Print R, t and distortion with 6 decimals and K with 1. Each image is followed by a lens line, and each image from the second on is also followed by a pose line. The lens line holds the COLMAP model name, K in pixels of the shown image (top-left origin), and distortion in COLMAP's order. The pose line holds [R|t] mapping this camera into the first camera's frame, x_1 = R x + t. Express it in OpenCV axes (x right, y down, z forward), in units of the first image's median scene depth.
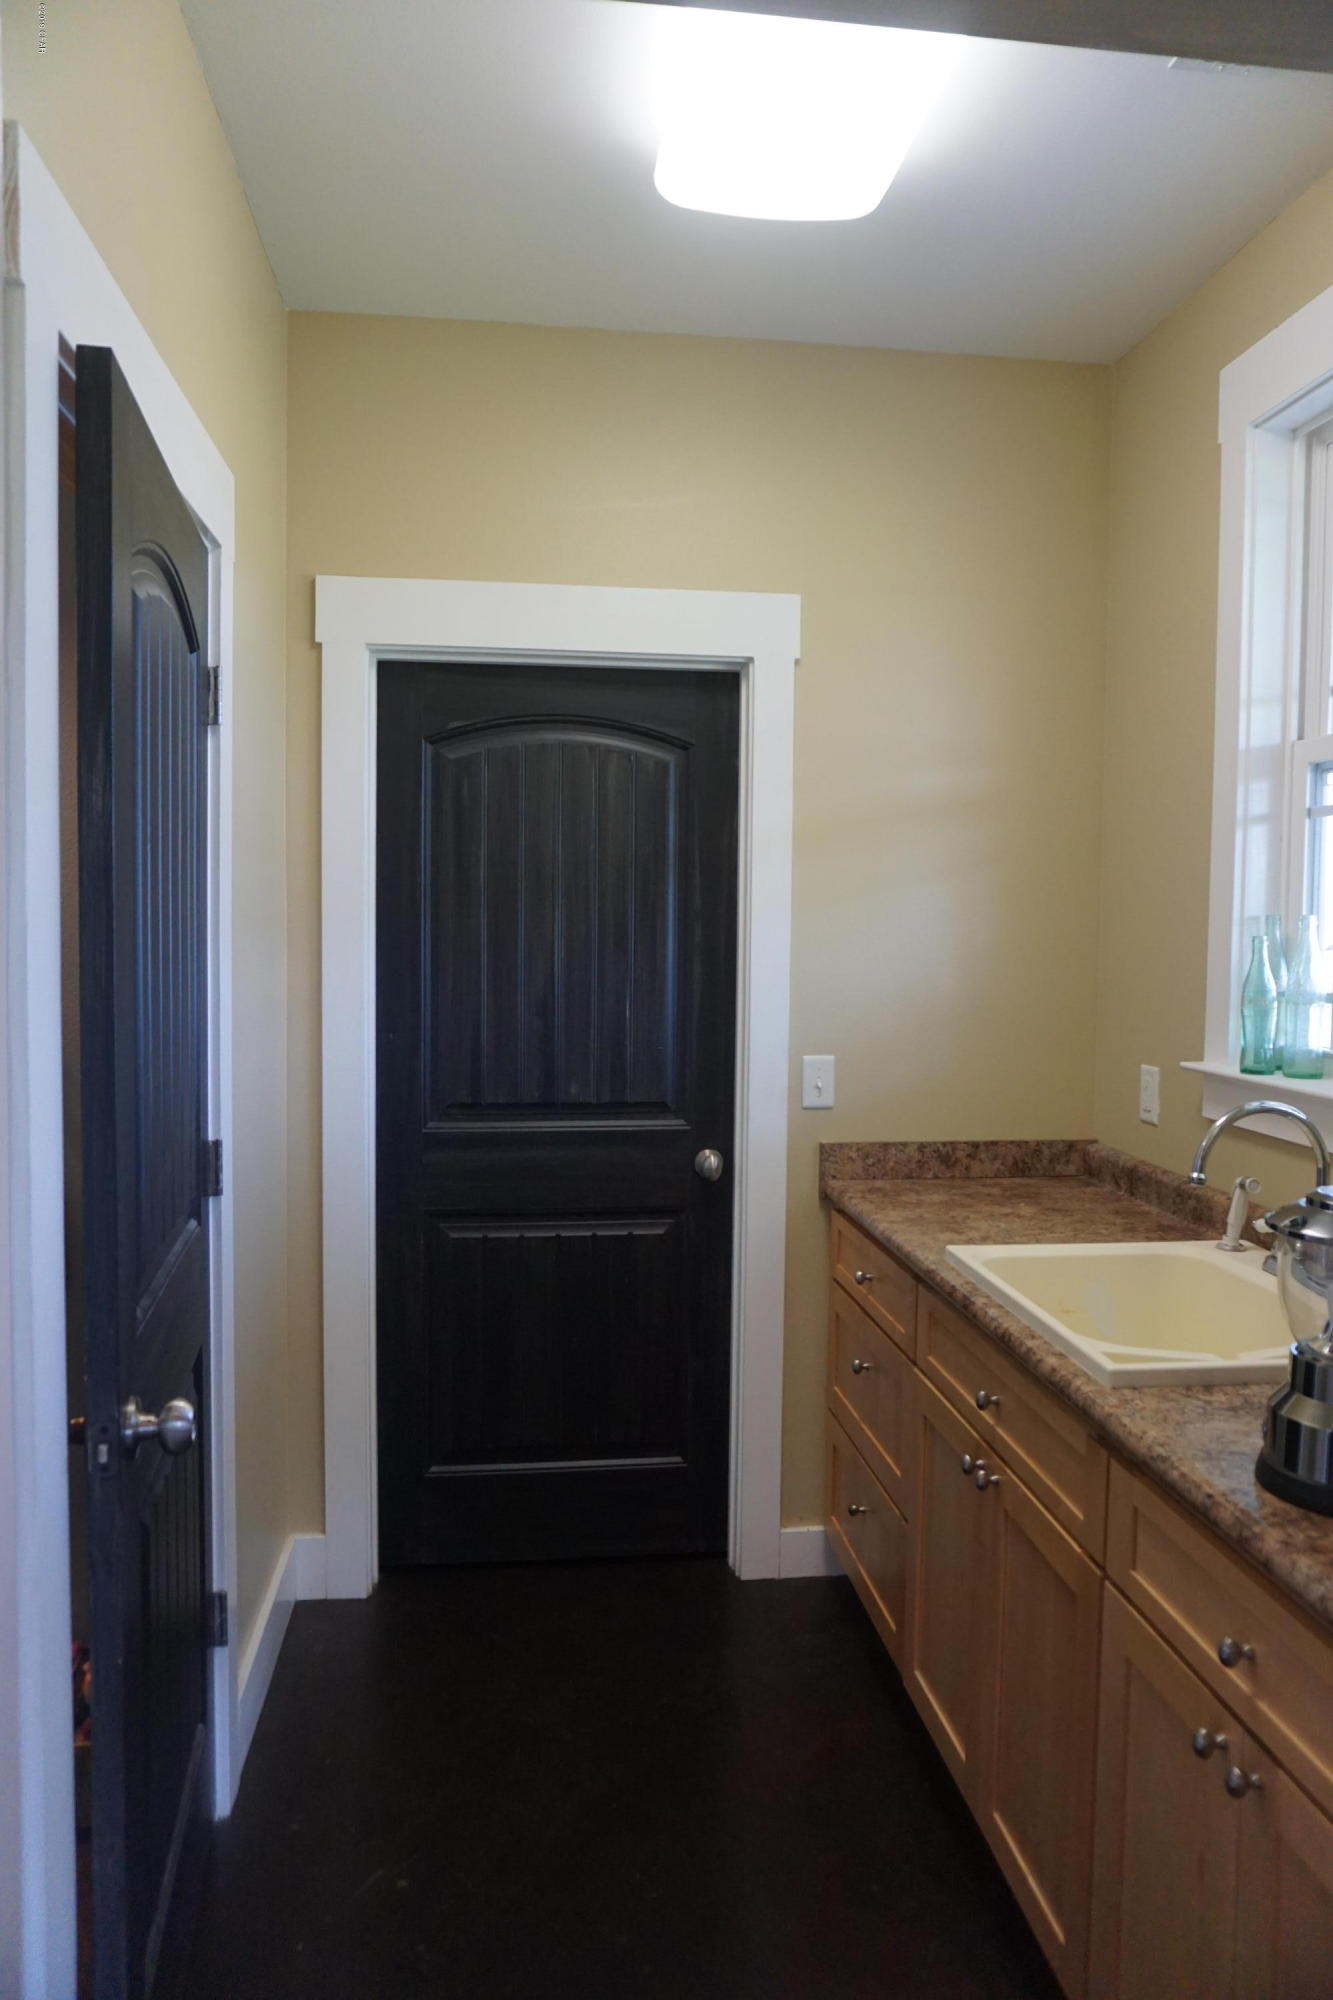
lens RADIAL K [[1328.8, 0, 666.5], [0, 1328.8, 1000.9], [0, 0, 1]] dist [-0.047433, 0.021698]
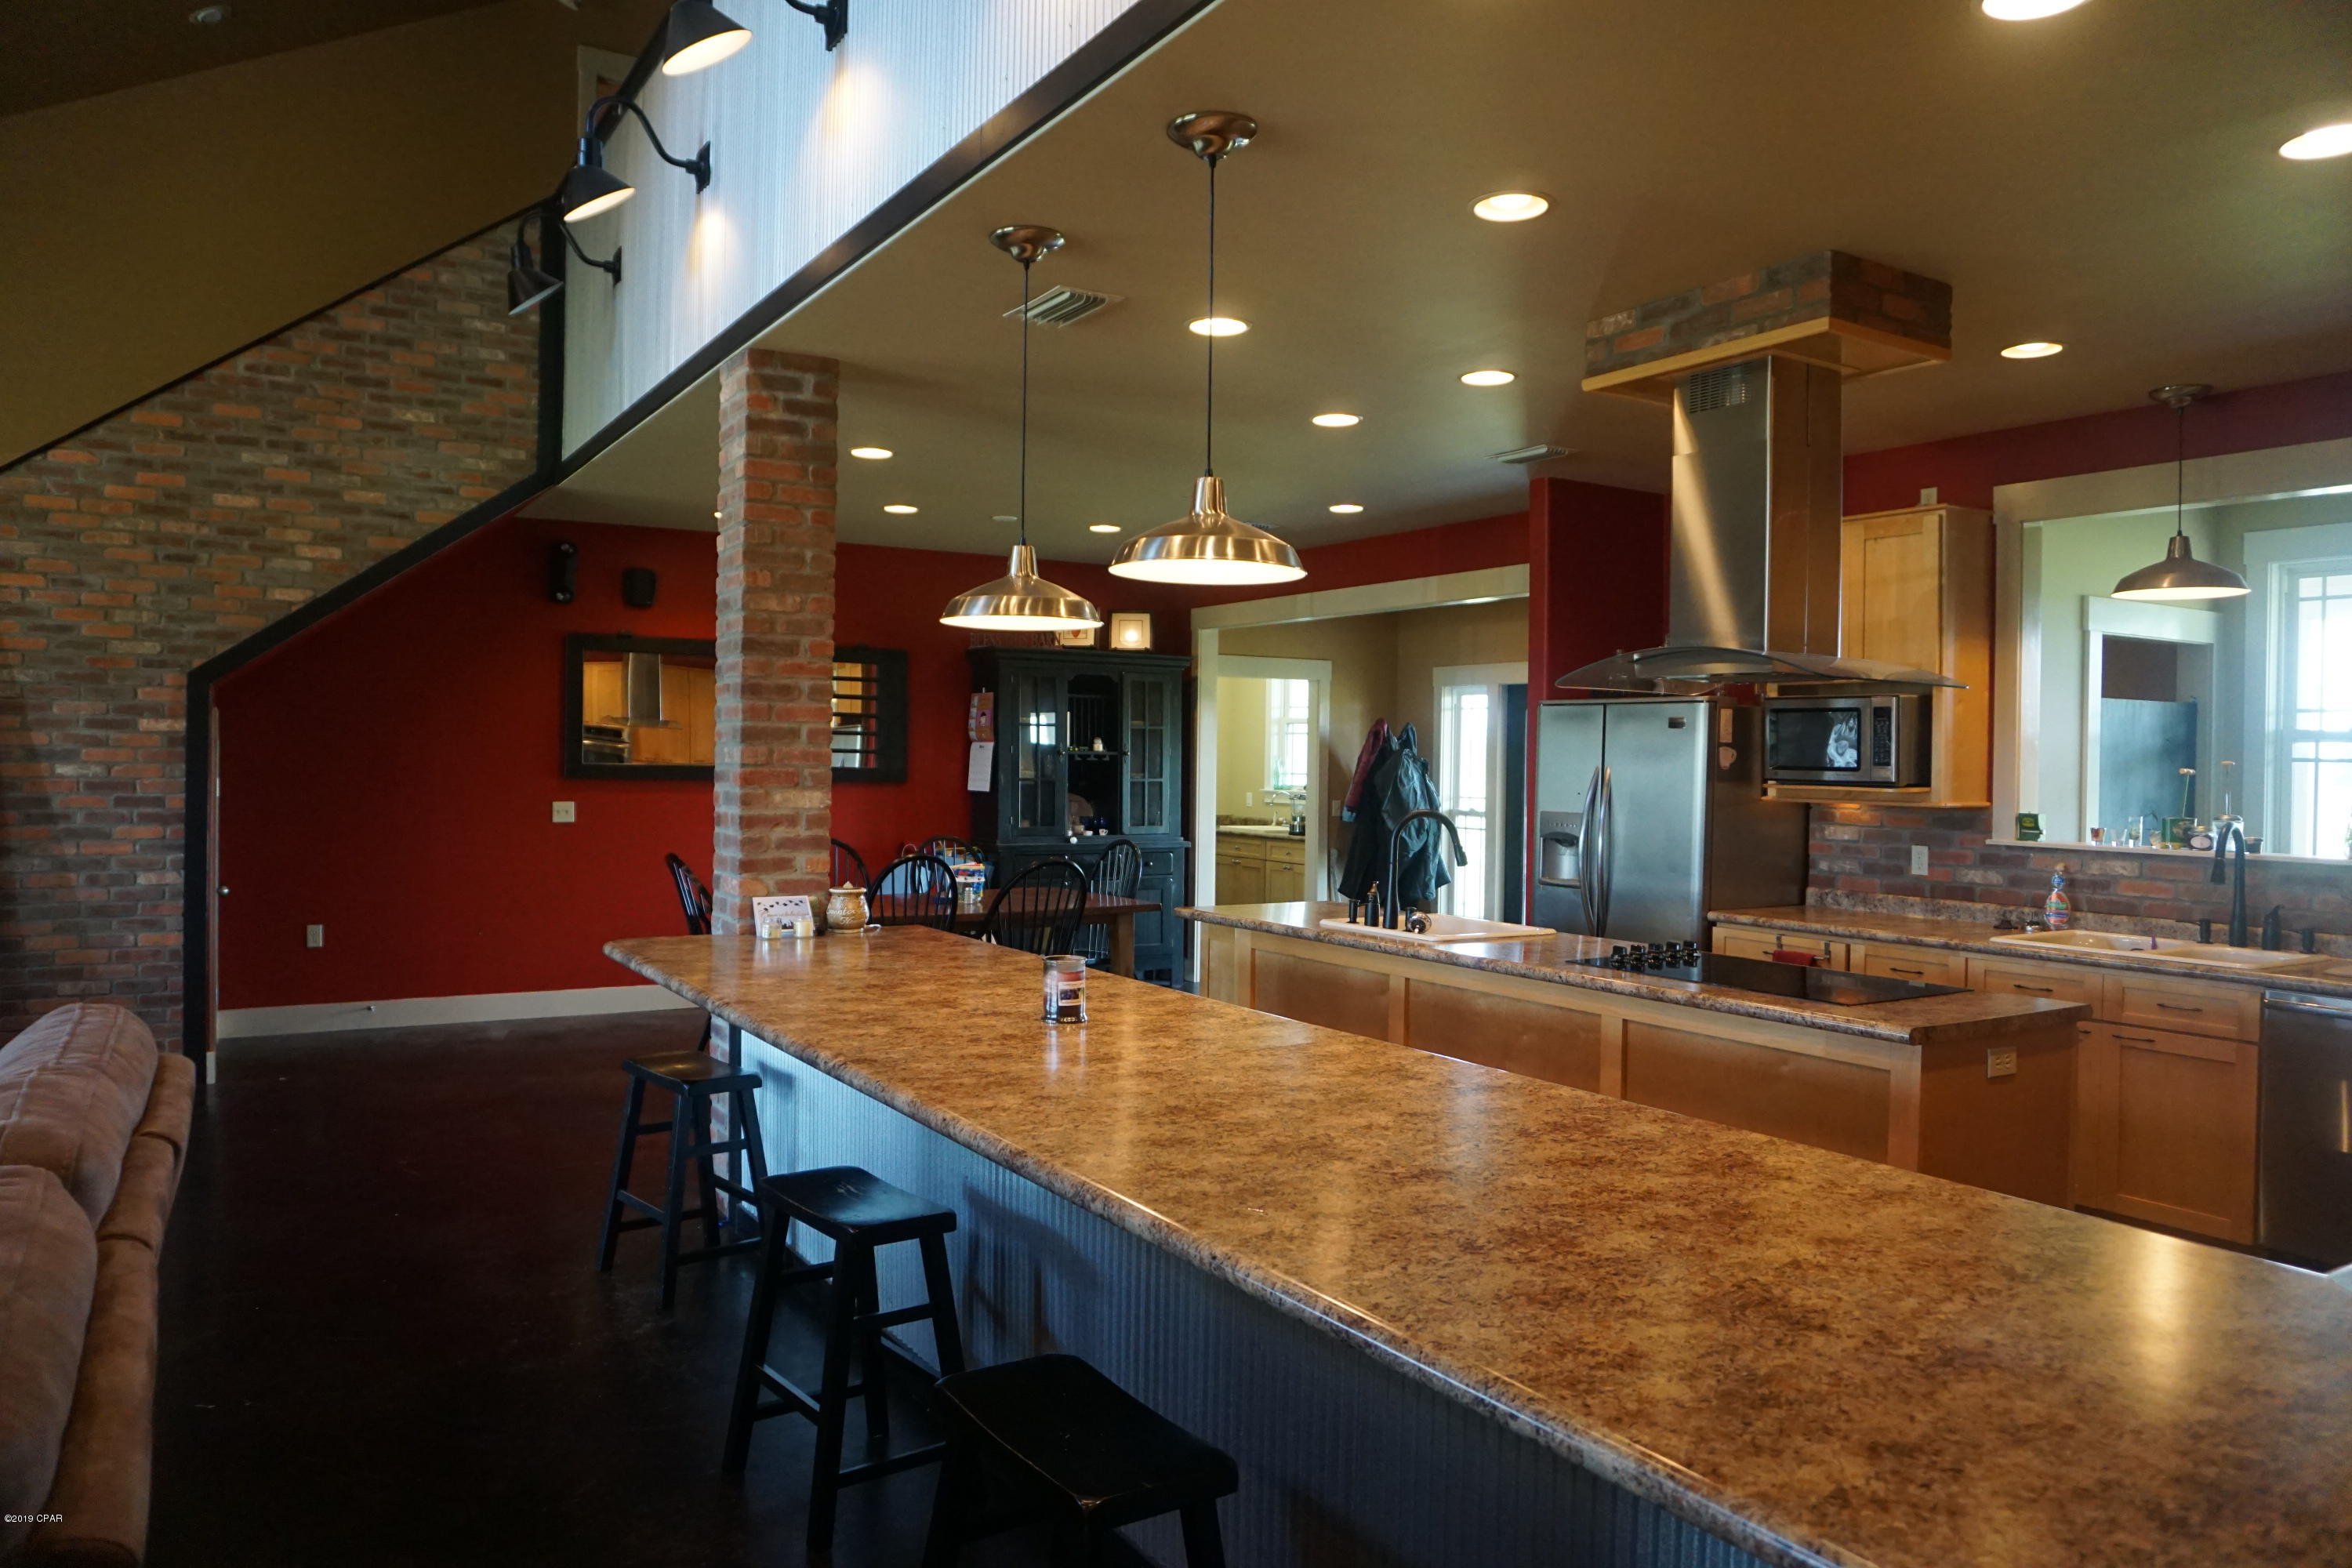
lens RADIAL K [[1562.7, 0, 1172.9], [0, 1562.7, 781.9], [0, 0, 1]] dist [-0.047433, 0.021698]
pose [[0.904419, -0.002760, 0.426636, -2.114419], [0.014790, 0.999581, -0.024885, 0.148540], [-0.426389, 0.028816, 0.904081, -3.615769]]
